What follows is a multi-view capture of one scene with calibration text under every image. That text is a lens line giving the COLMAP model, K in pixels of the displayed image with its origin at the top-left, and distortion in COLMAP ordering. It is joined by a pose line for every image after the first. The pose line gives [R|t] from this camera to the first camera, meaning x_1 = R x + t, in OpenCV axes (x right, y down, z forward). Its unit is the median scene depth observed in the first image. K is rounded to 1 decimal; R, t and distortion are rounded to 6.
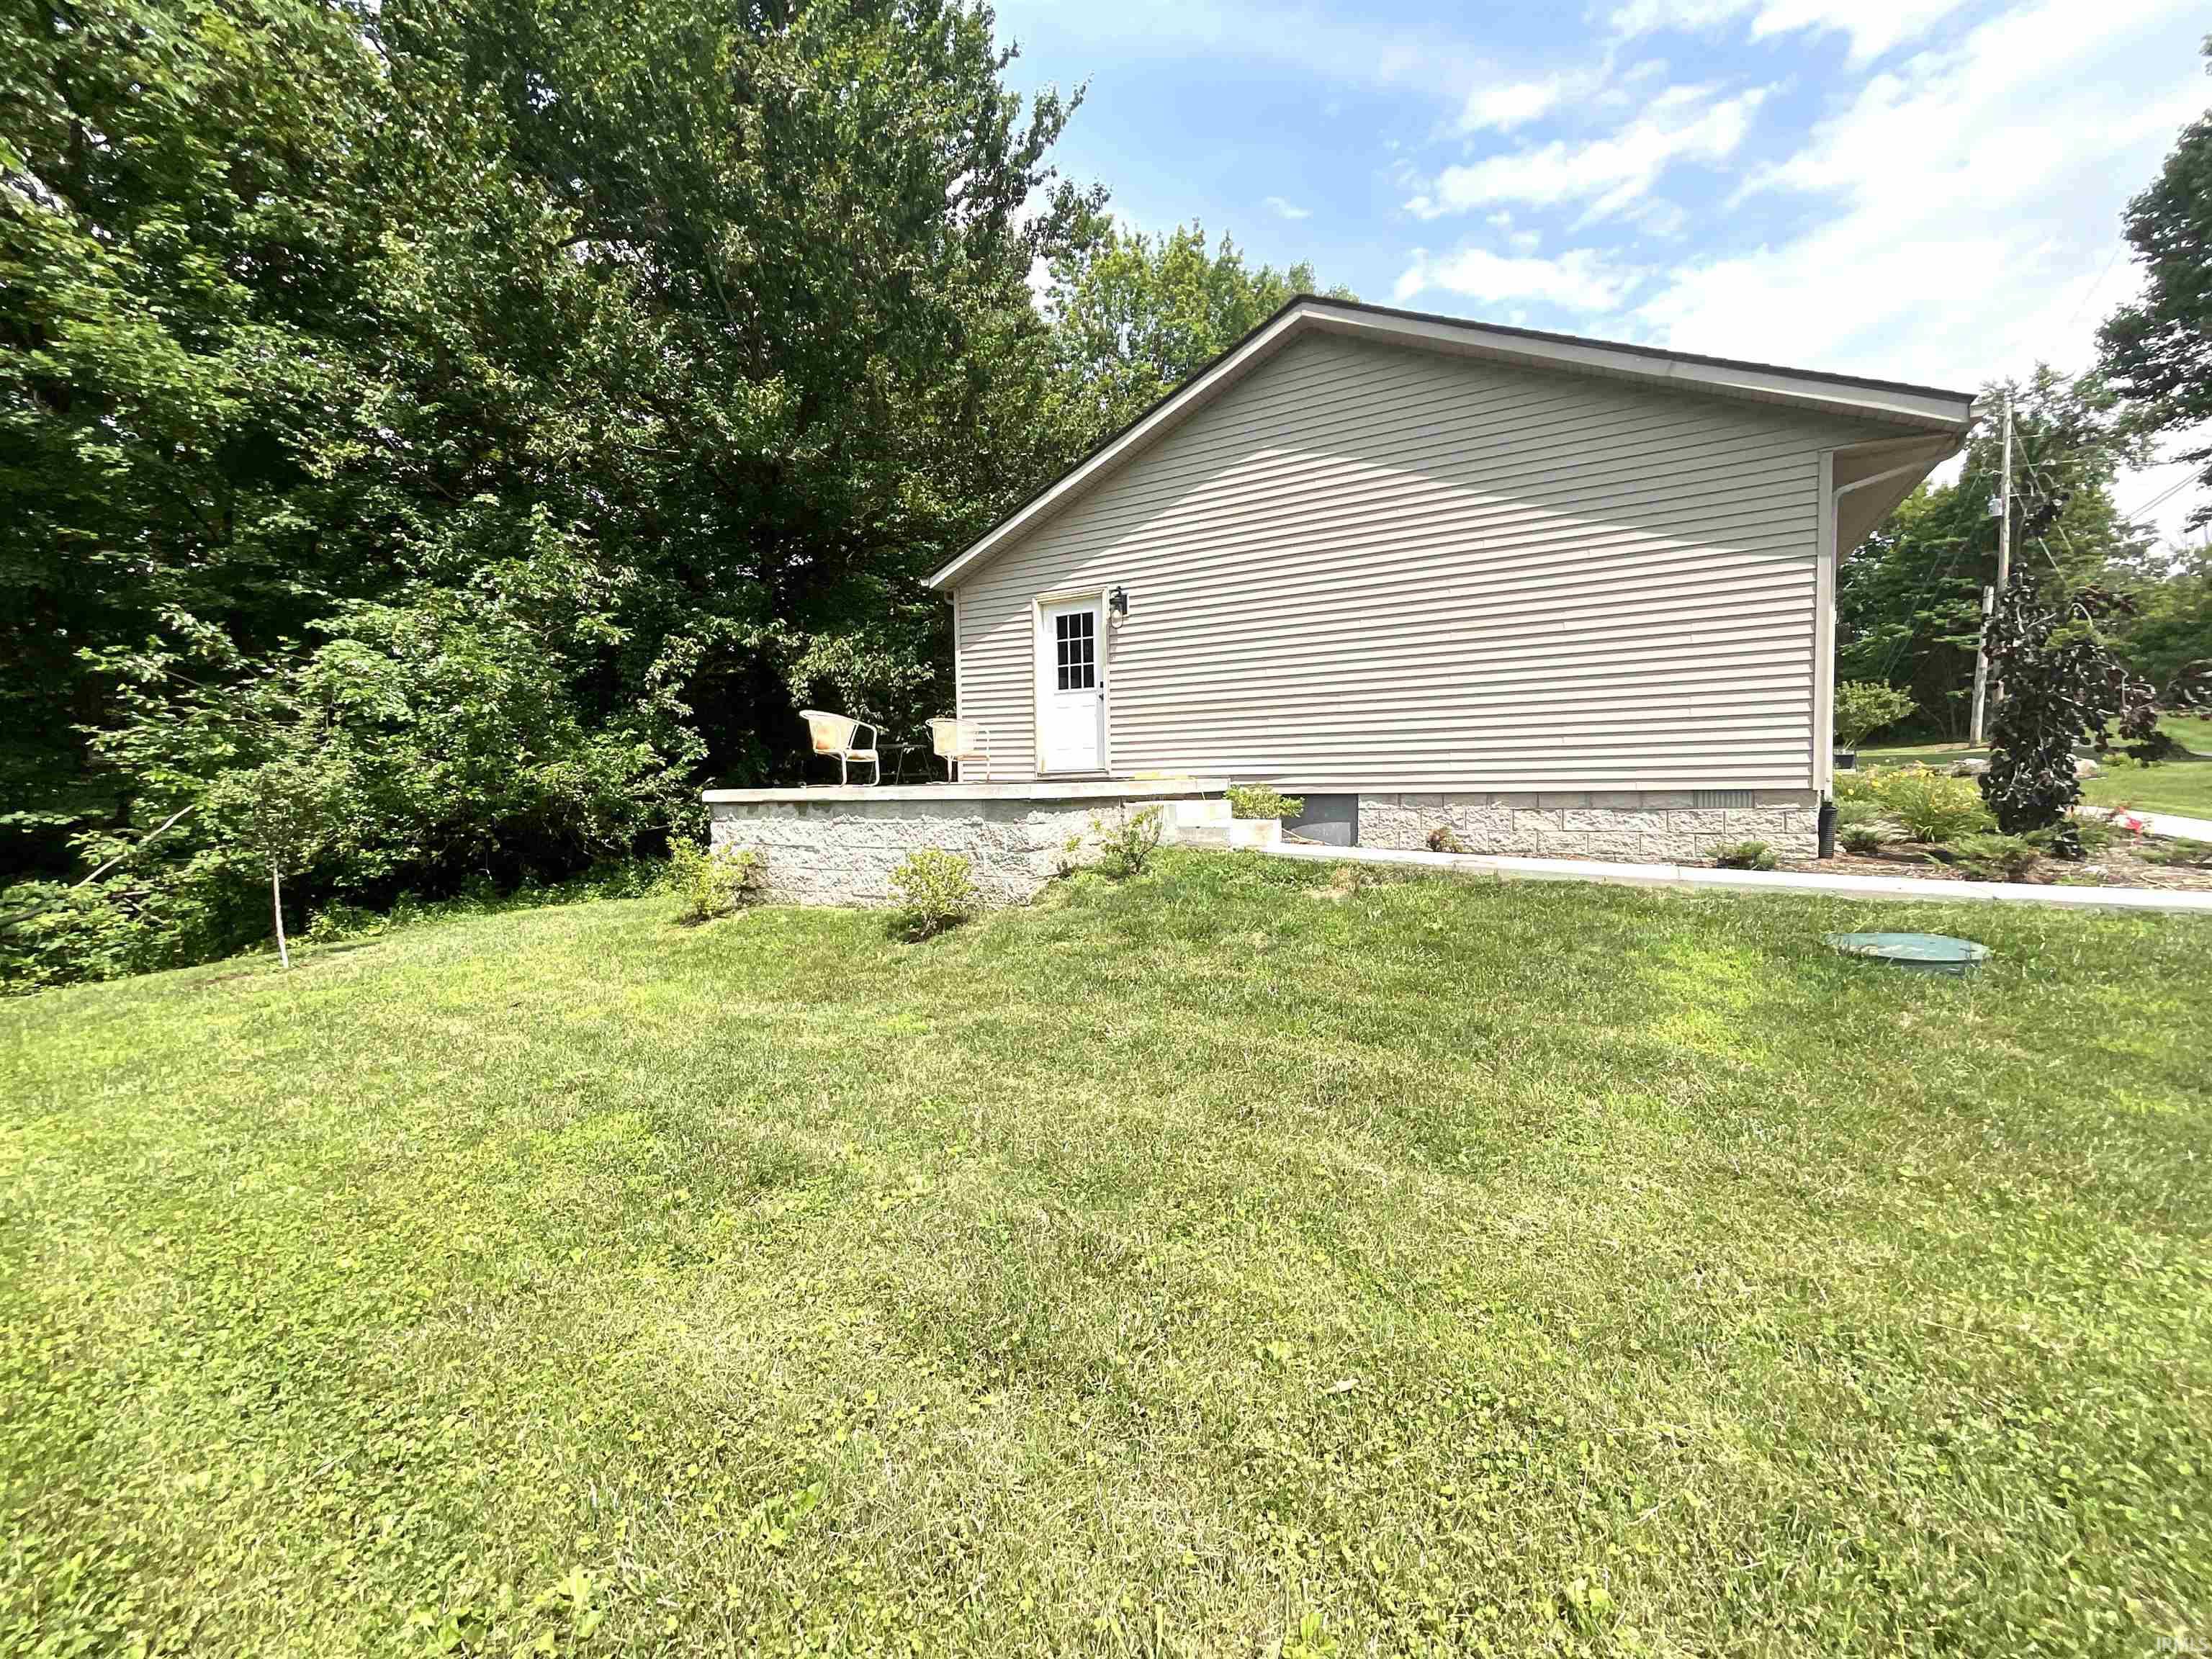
lens RADIAL K [[953.1, 0, 1110.5], [0, 953.1, 830.5], [0, 0, 1]] dist [0.002548, 0.000474]
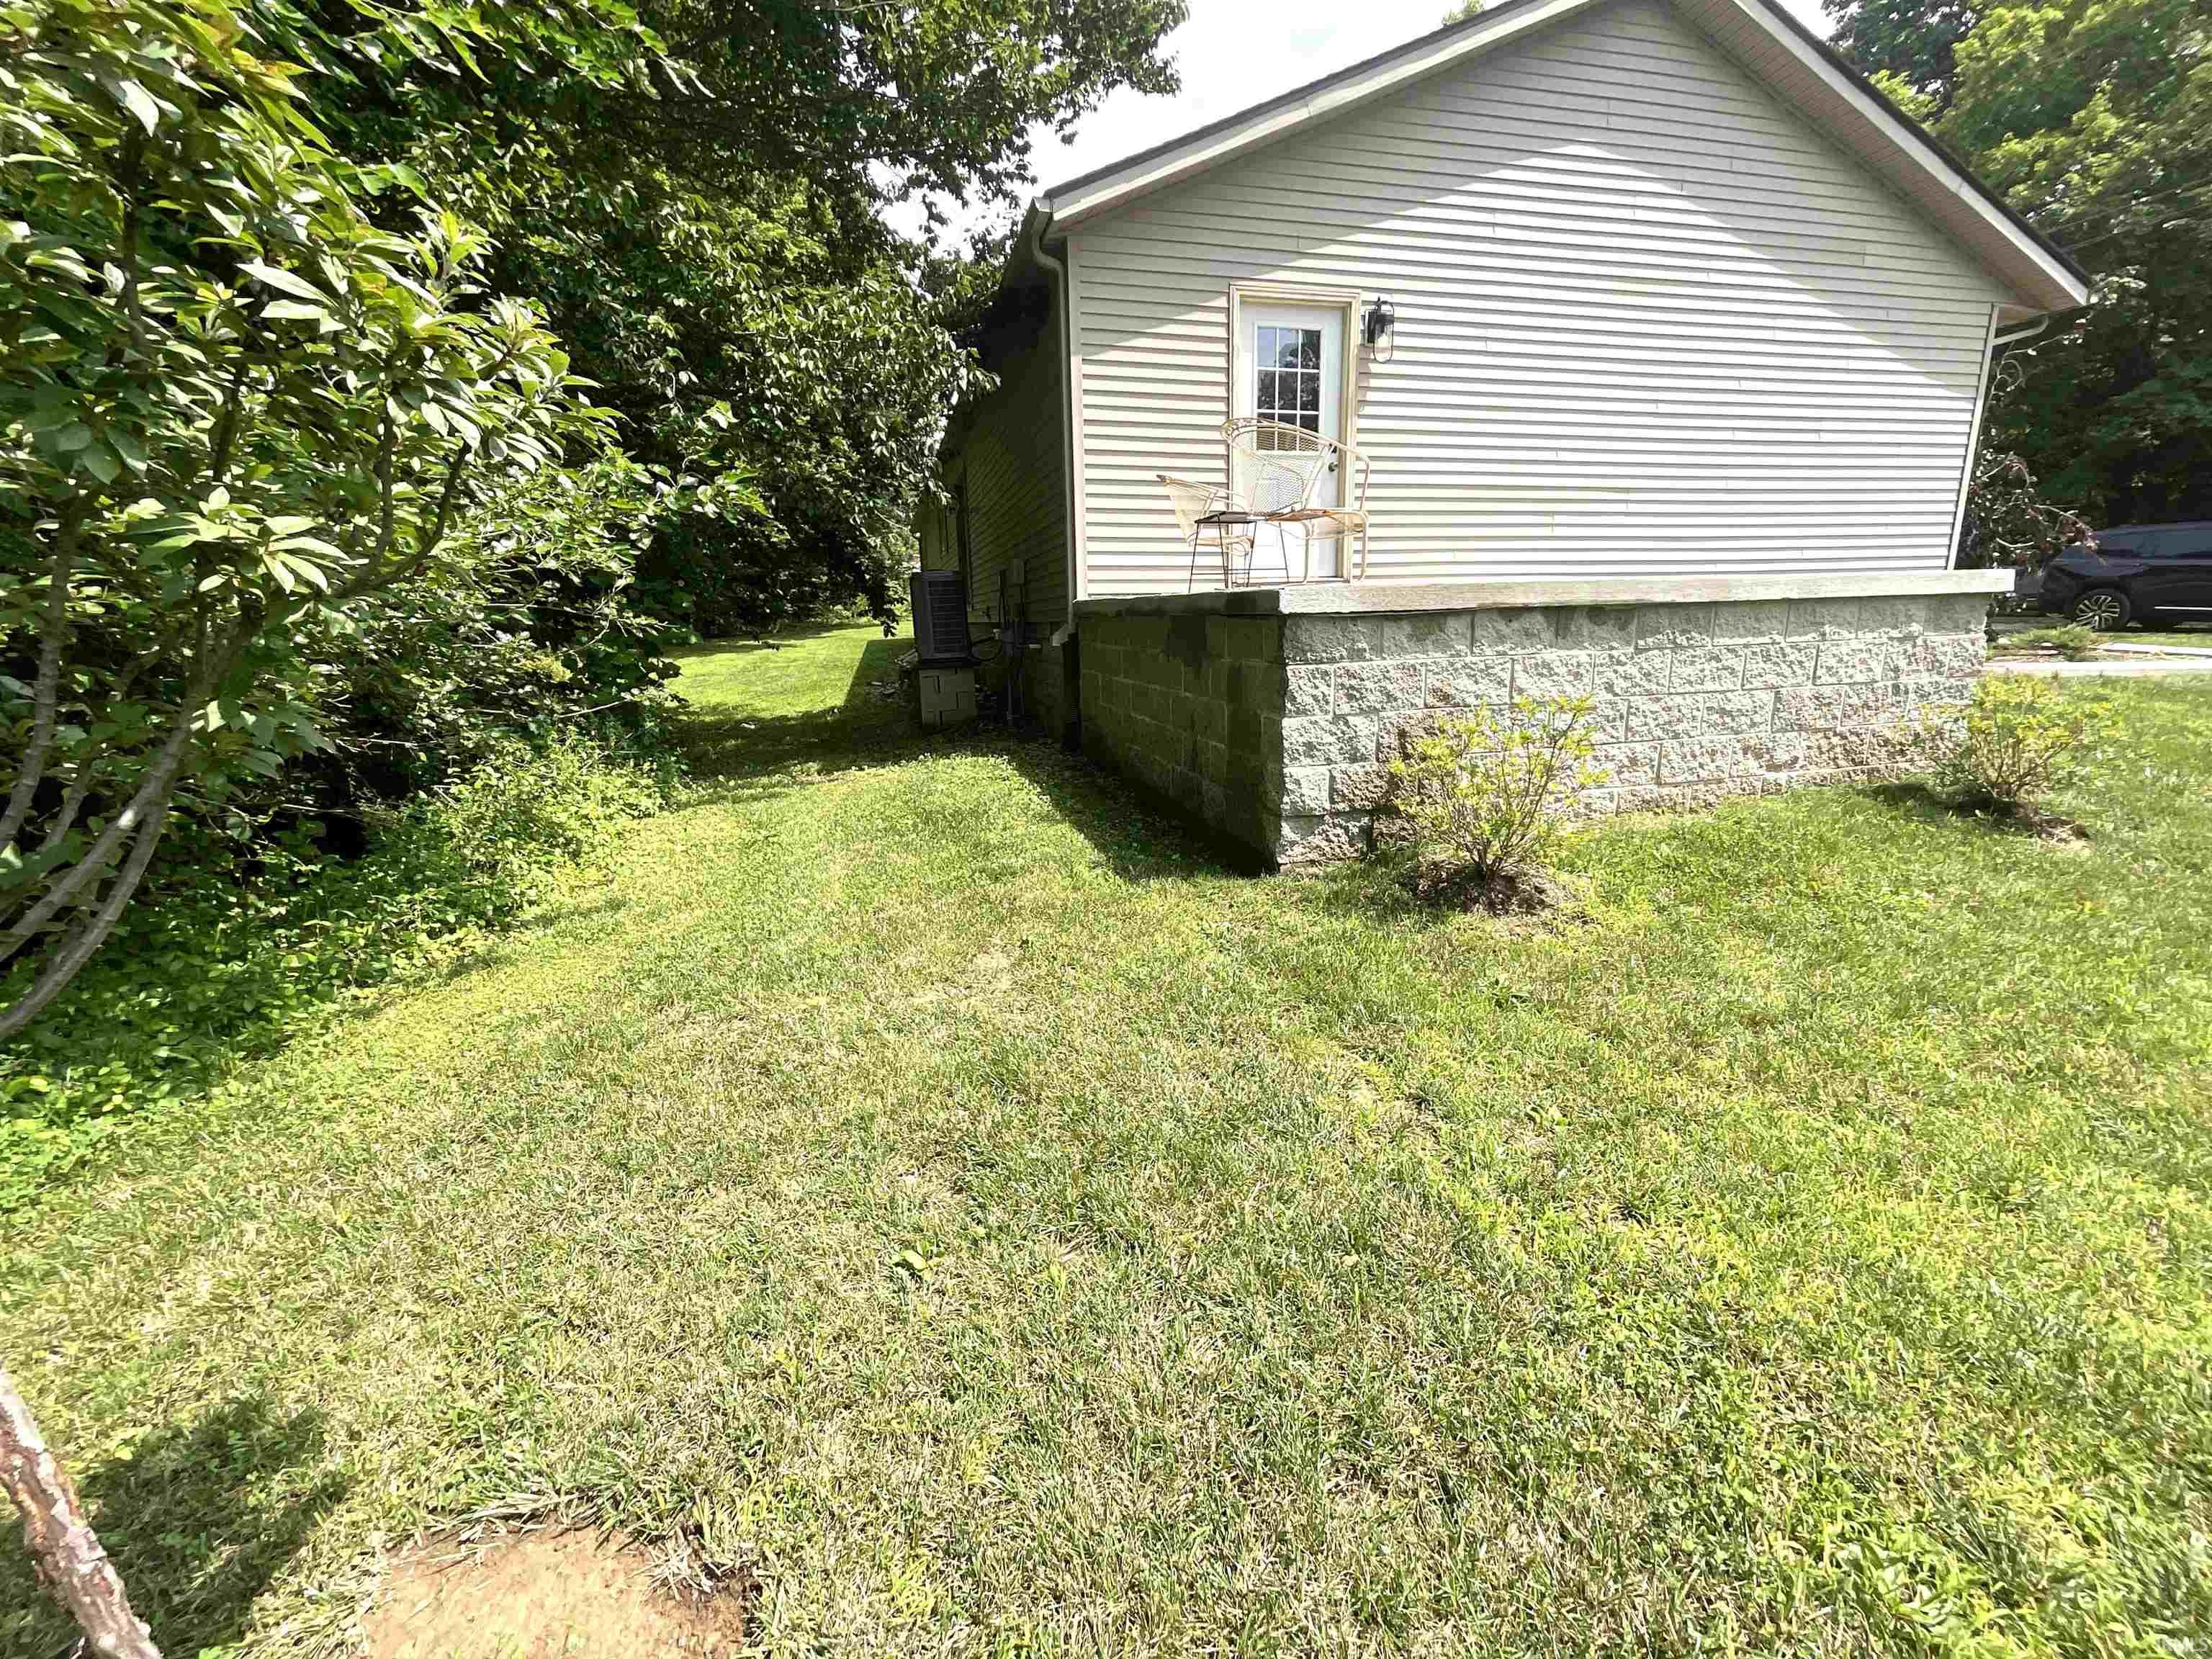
lens RADIAL K [[953.1, 0, 1110.5], [0, 953.1, 830.5], [0, 0, 1]] dist [0.002548, 0.000474]
pose [[0.685012, -0.158126, 0.711164, -0.639018], [0.052090, 0.984293, 0.168682, -0.009712], [-0.726667, -0.078504, 0.682490, 0.633427]]
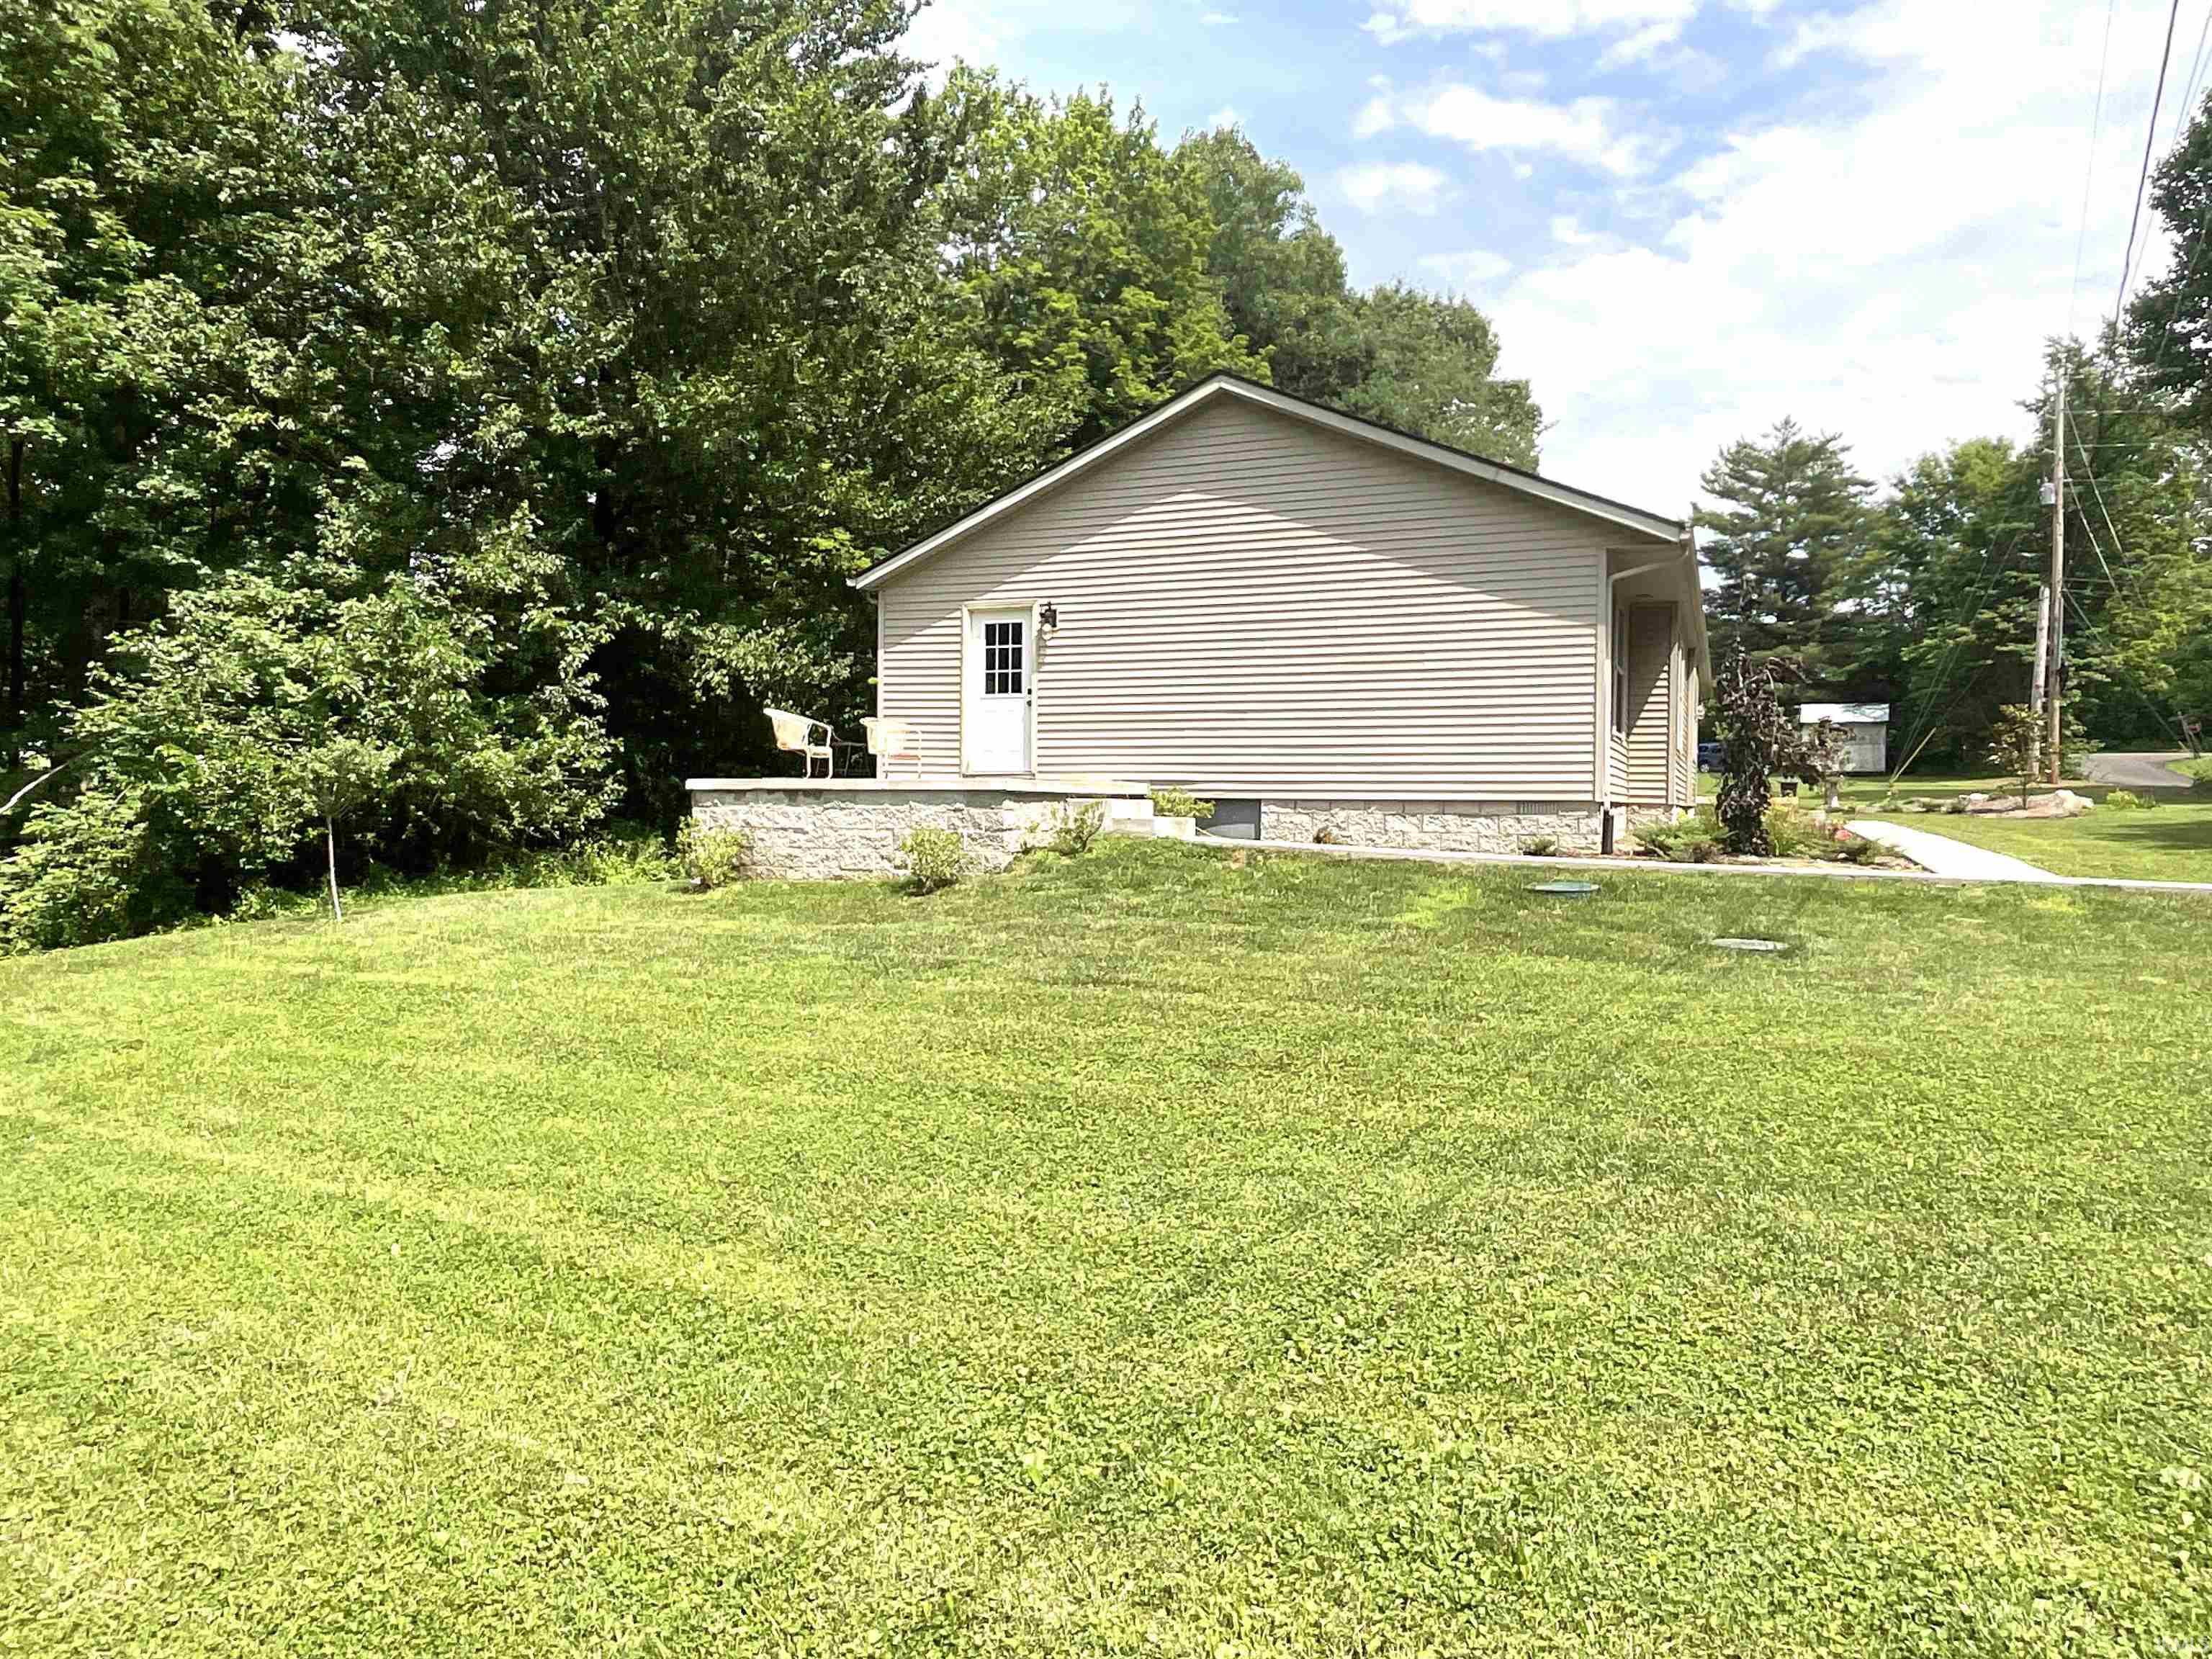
lens RADIAL K [[1566.8, 0, 1110.1], [0, 1566.8, 889.4], [0, 0, 1]] dist [0.000310, -0.000207]
pose [[0.991763, 0.020301, 0.126471, -0.135620], [-0.020525, 0.999789, 0.000472, 0.063182], [-0.126435, -0.003064, 0.991970, -0.732552]]
